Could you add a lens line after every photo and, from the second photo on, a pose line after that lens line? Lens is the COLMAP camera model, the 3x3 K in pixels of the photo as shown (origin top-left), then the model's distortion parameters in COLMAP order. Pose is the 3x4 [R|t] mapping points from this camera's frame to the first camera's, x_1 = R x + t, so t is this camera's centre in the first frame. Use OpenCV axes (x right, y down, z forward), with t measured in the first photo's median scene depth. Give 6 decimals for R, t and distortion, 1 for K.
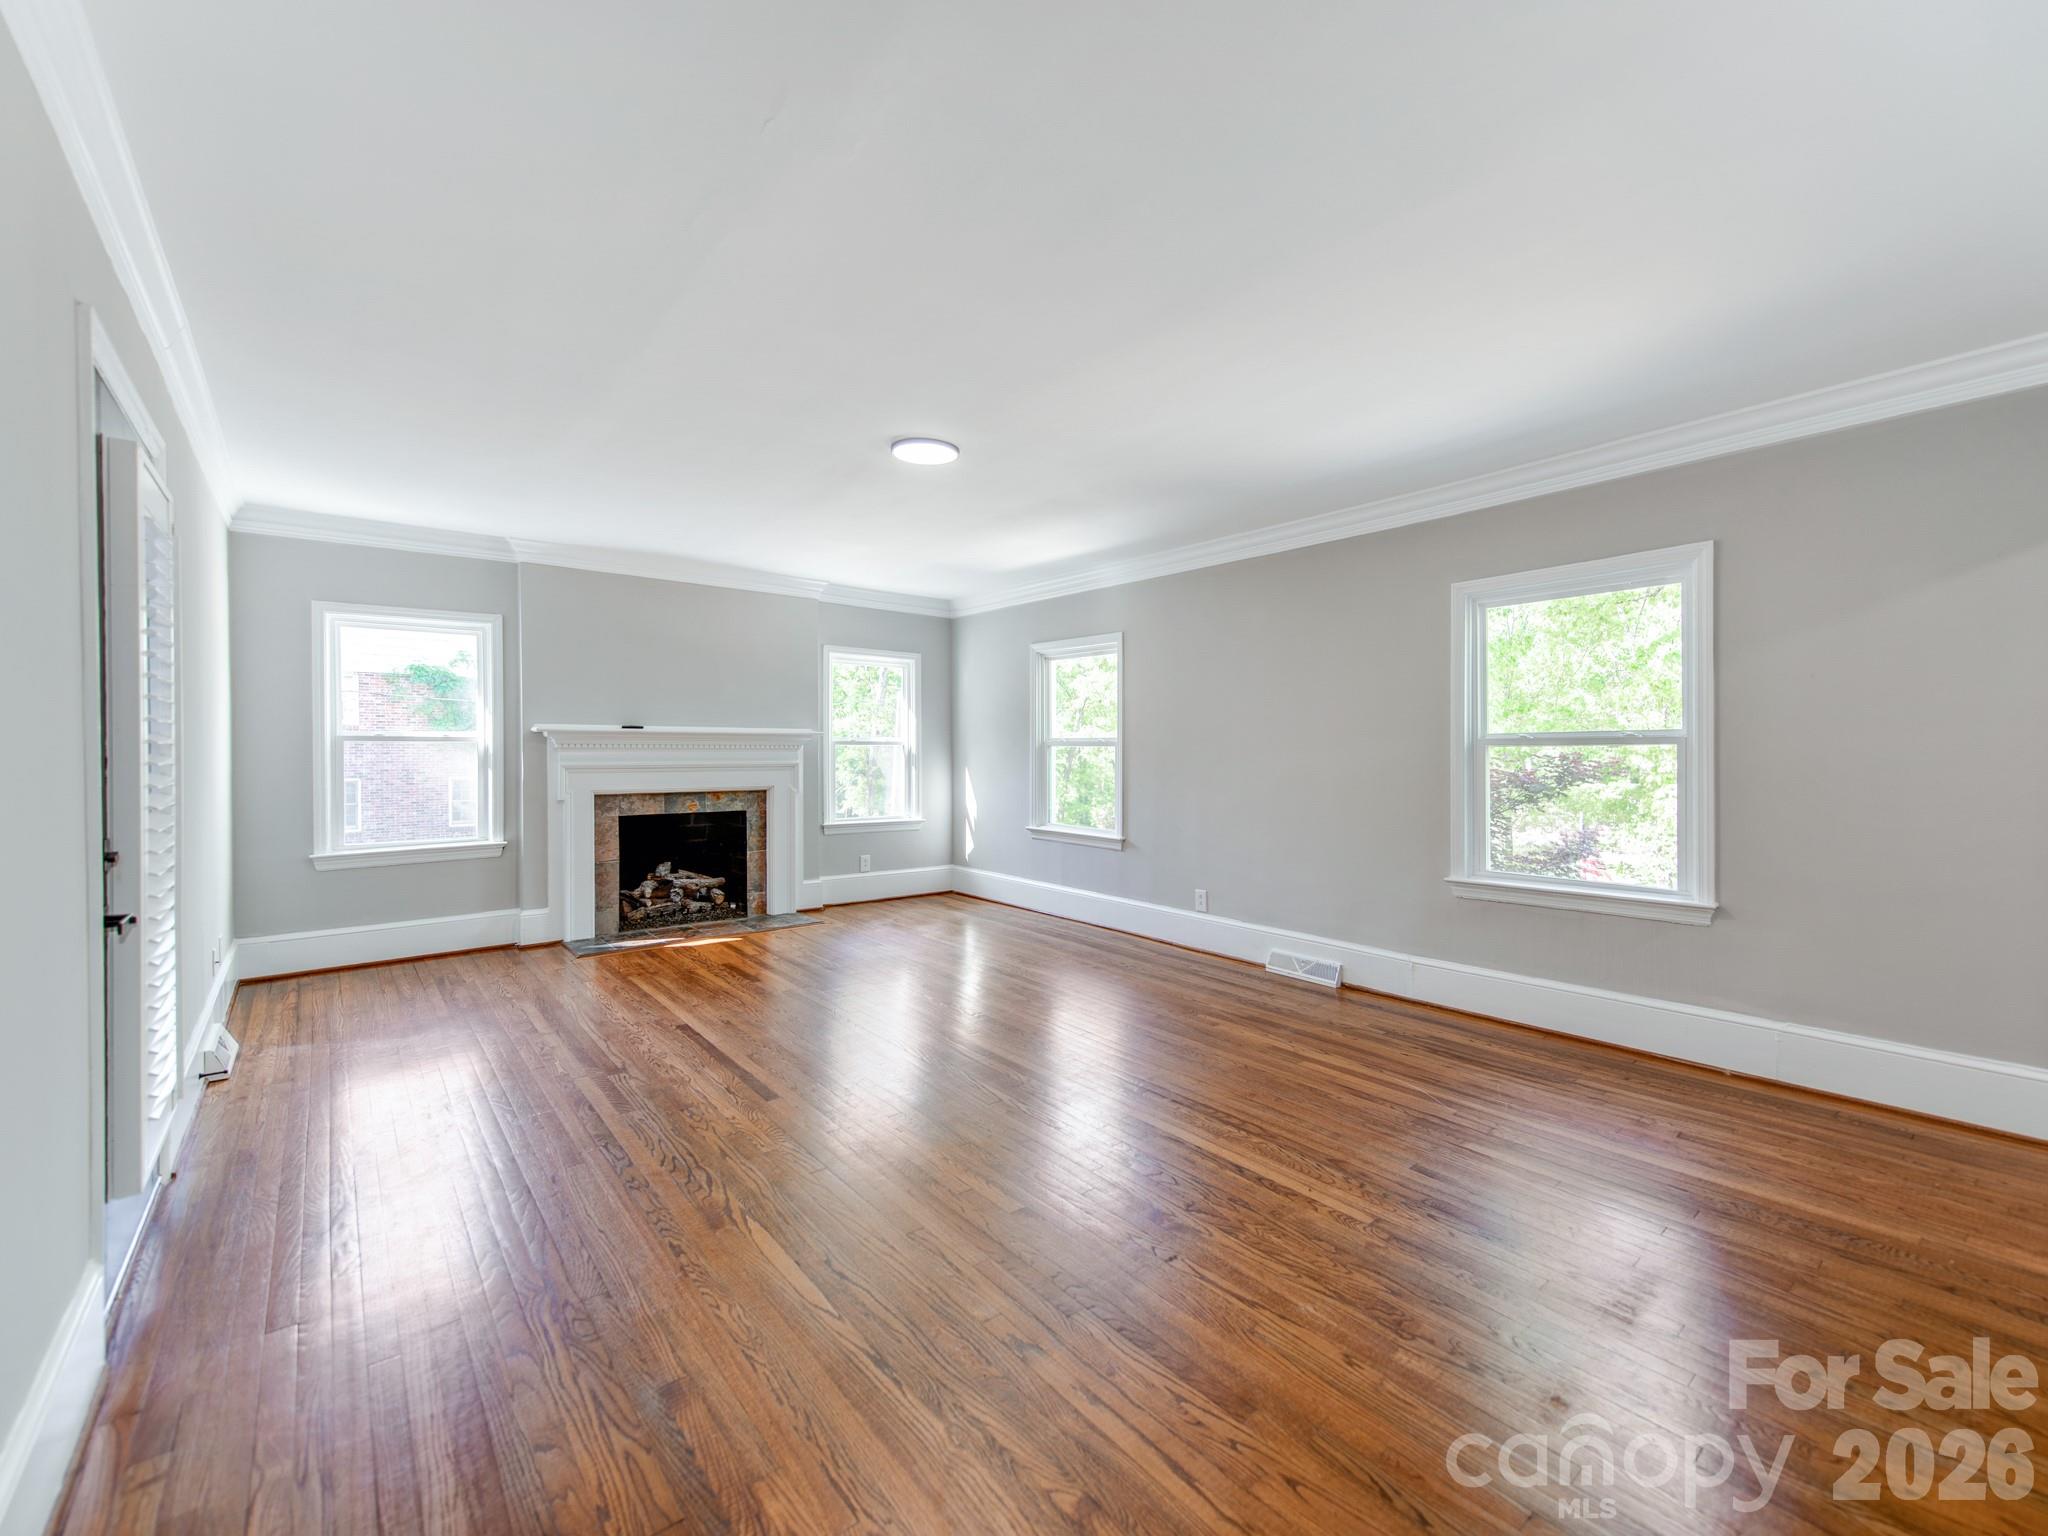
lens RADIAL K [[879.7, 0, 1018.4], [0, 879.7, 752.3], [0, 0, 1]] dist [0.025997, -0.003120]
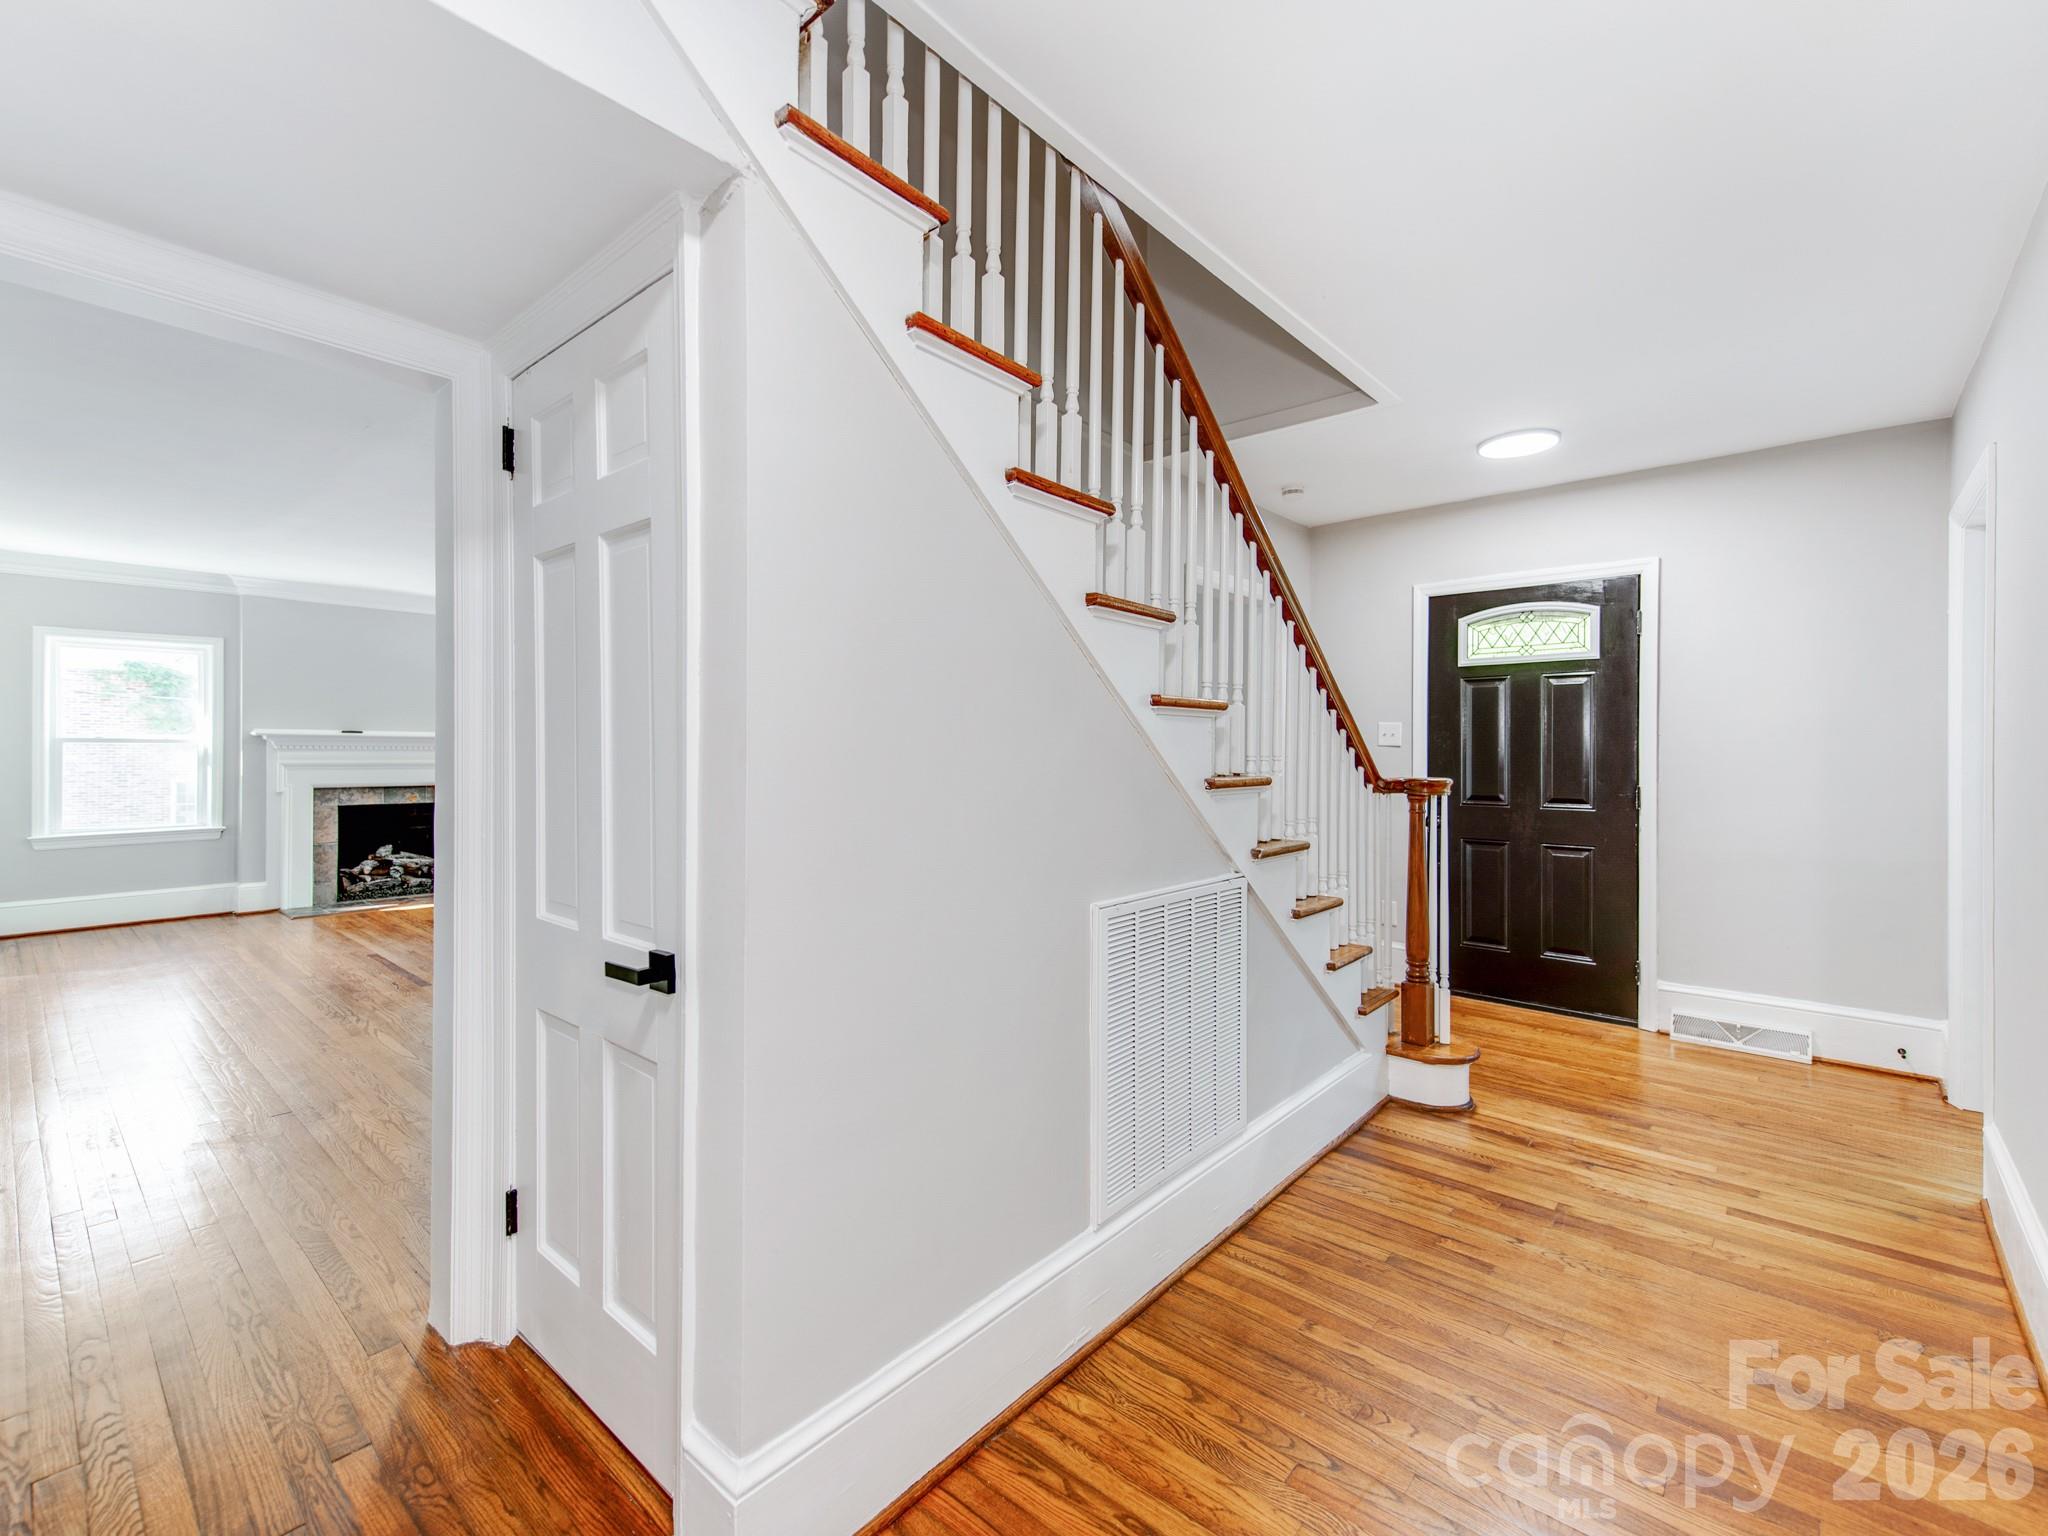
lens RADIAL K [[879.7, 0, 1062.4], [0, 879.7, 752.1], [0, 0, 1]] dist [0.025997, -0.003120]
pose [[0.978451, 0.004935, 0.206421, 0.262699], [-0.003767, 0.999975, -0.006051, 0.002791], [-0.206446, 0.005143, 0.978444, -0.396373]]
